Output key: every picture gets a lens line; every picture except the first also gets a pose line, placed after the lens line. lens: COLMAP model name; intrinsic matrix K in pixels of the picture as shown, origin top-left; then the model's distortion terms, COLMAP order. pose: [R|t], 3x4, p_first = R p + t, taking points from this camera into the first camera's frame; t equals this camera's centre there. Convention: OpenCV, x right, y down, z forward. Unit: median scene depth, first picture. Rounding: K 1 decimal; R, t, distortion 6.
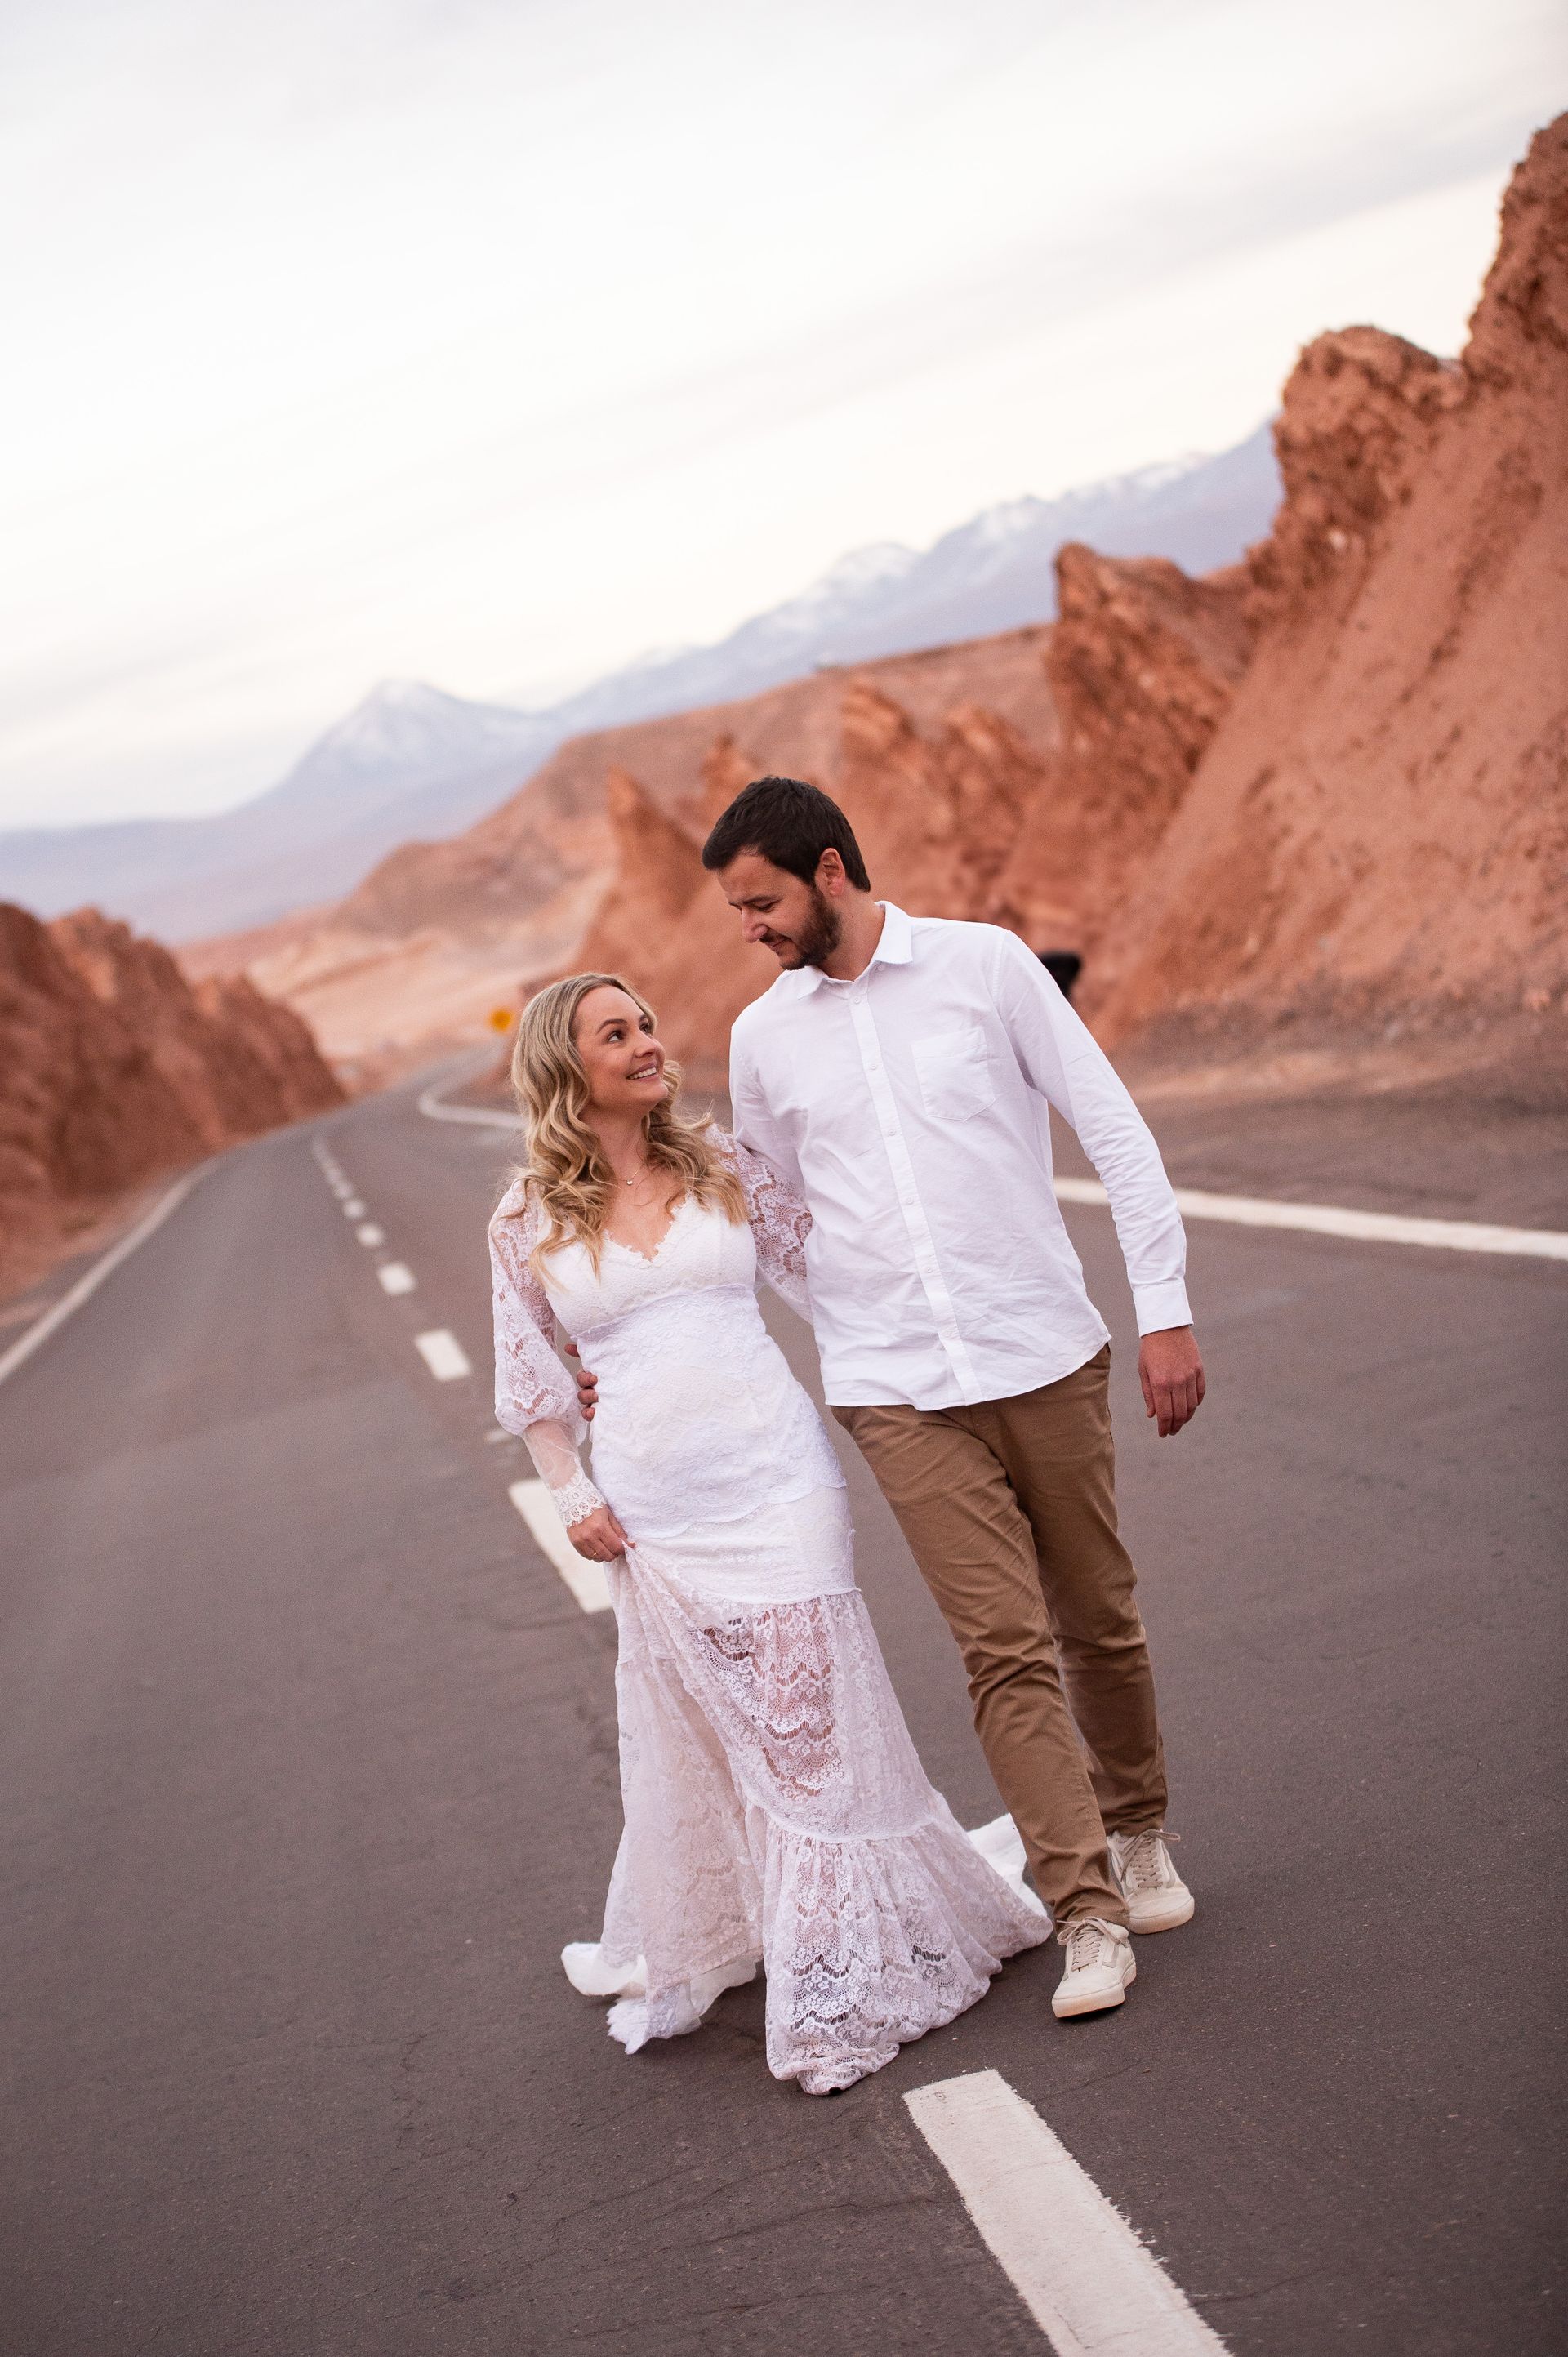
lens RADIAL K [[5954.4, 0, 784.5], [0, 5954.4, 1178.7], [0, 0, 1]] dist [-0.333475, 0.000000]
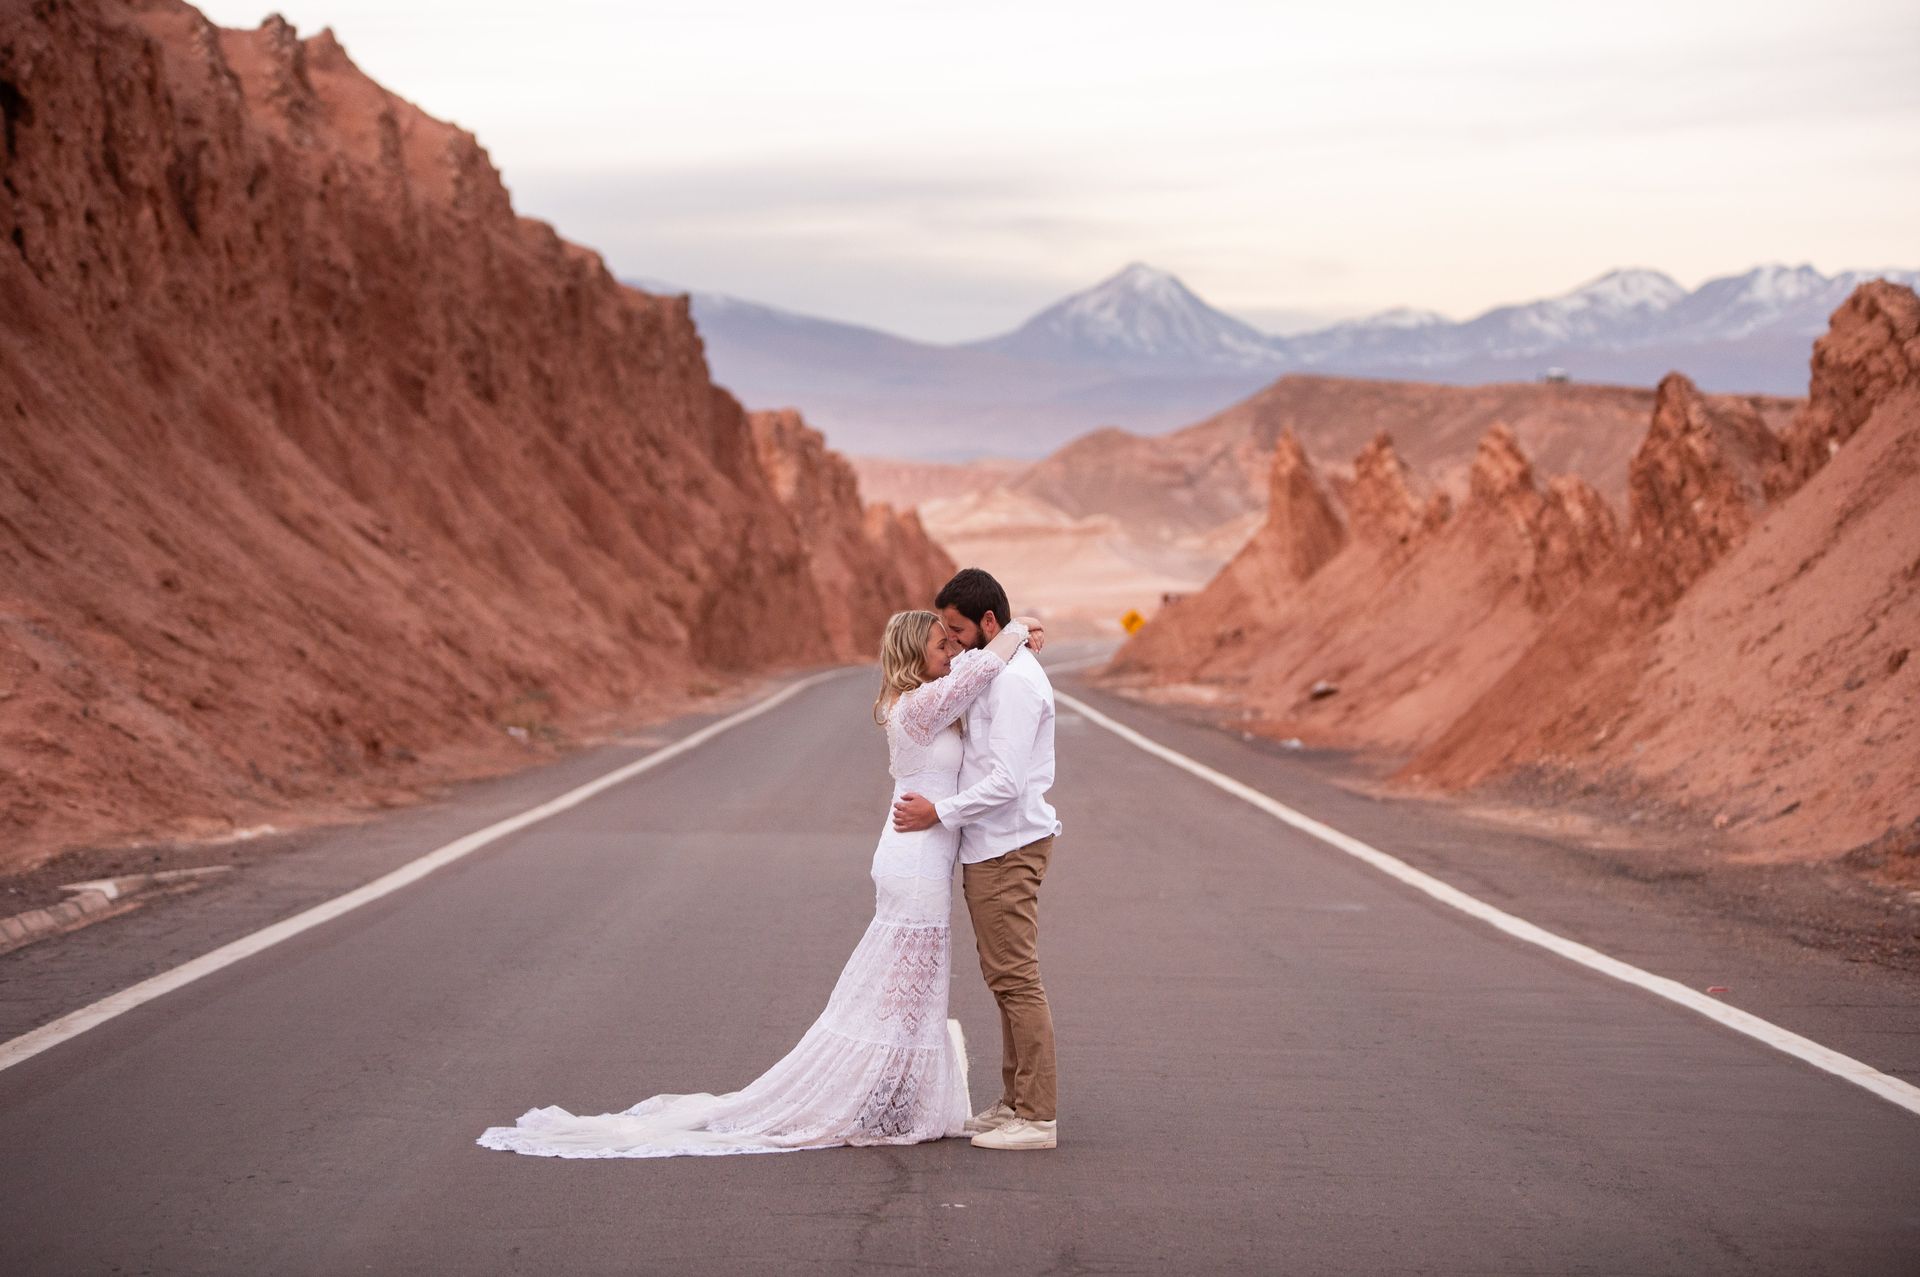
lens RADIAL K [[6445.6, 0, 961.3], [0, 6445.6, 643.4], [0, 0, 1]] dist [0.309333, 0.000000]
pose [[0.955182, 0.285096, -0.079674, 0.016221], [-0.286956, 0.957859, -0.012721, 0.000478], [0.072690, 0.035014, 0.996740, -0.153922]]
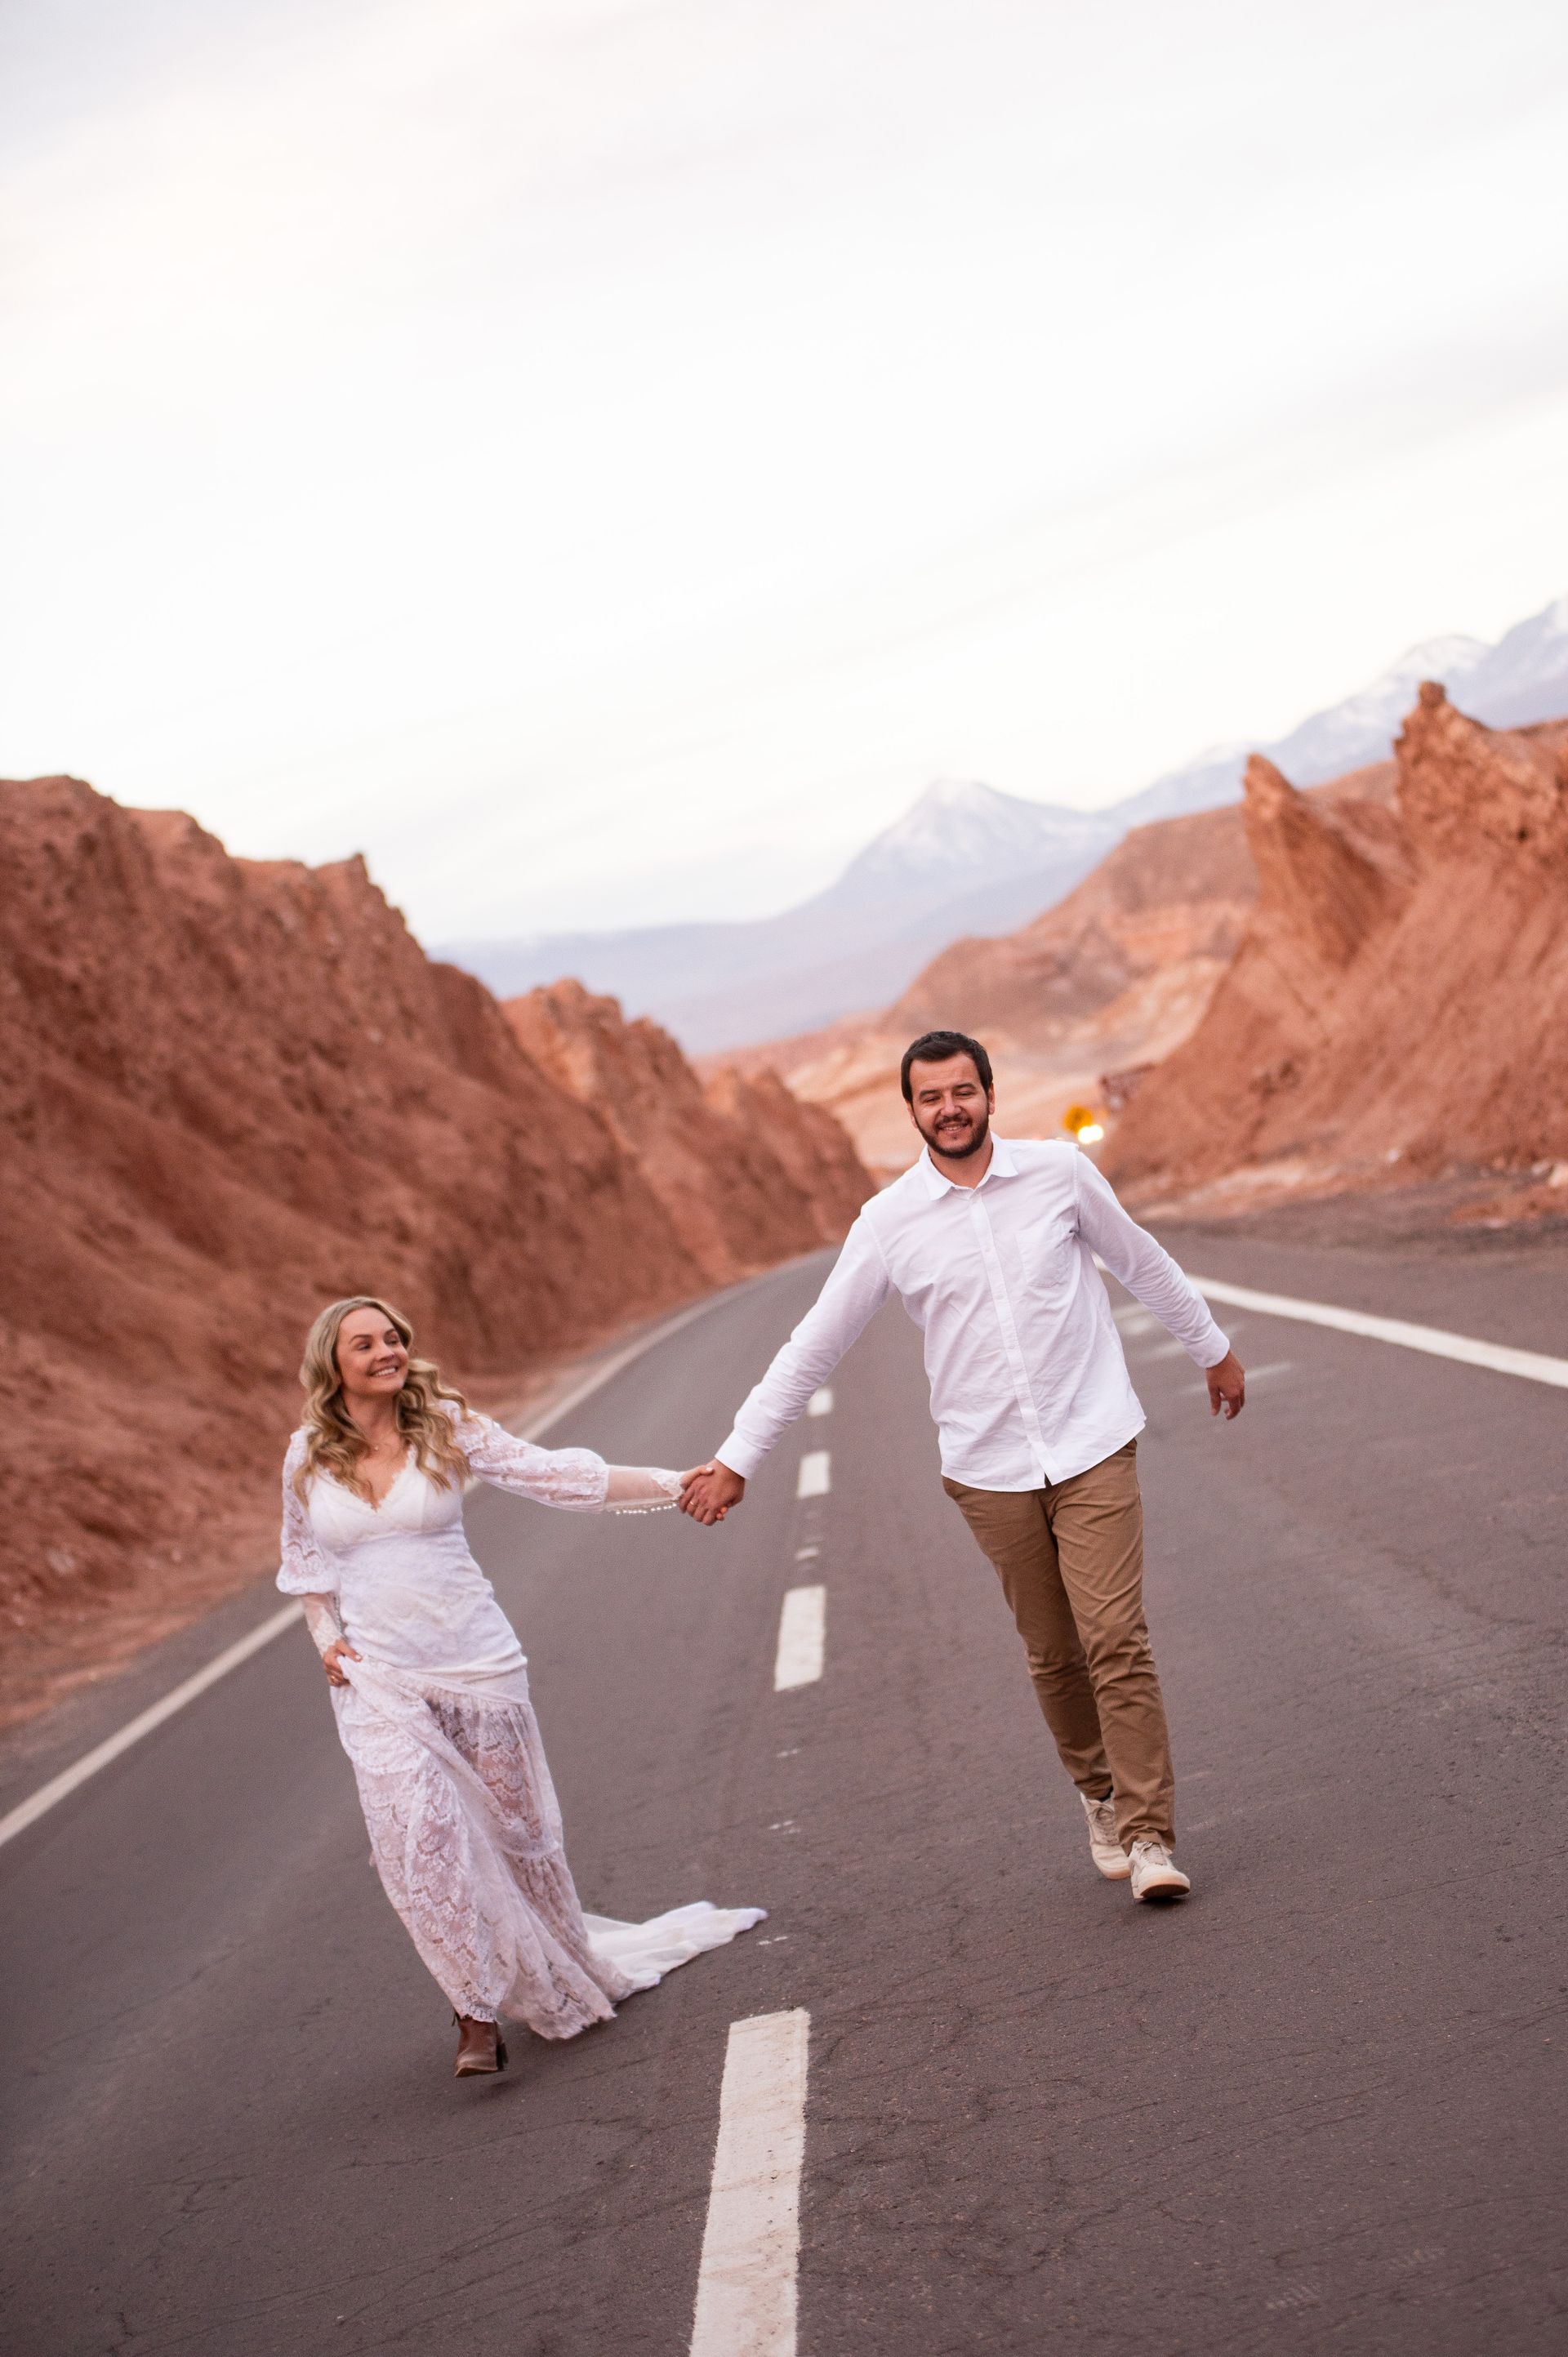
lens RADIAL K [[4885.4, 0, 789.1], [0, 4885.4, 1167.7], [0, 0, 1]] dist [-0.208453, 0.000000]
pose [[0.995148, -0.002245, -0.098365, -0.021526], [0.000148, 0.999773, -0.021320, -0.005945], [0.098391, 0.021202, 0.994922, 0.333673]]
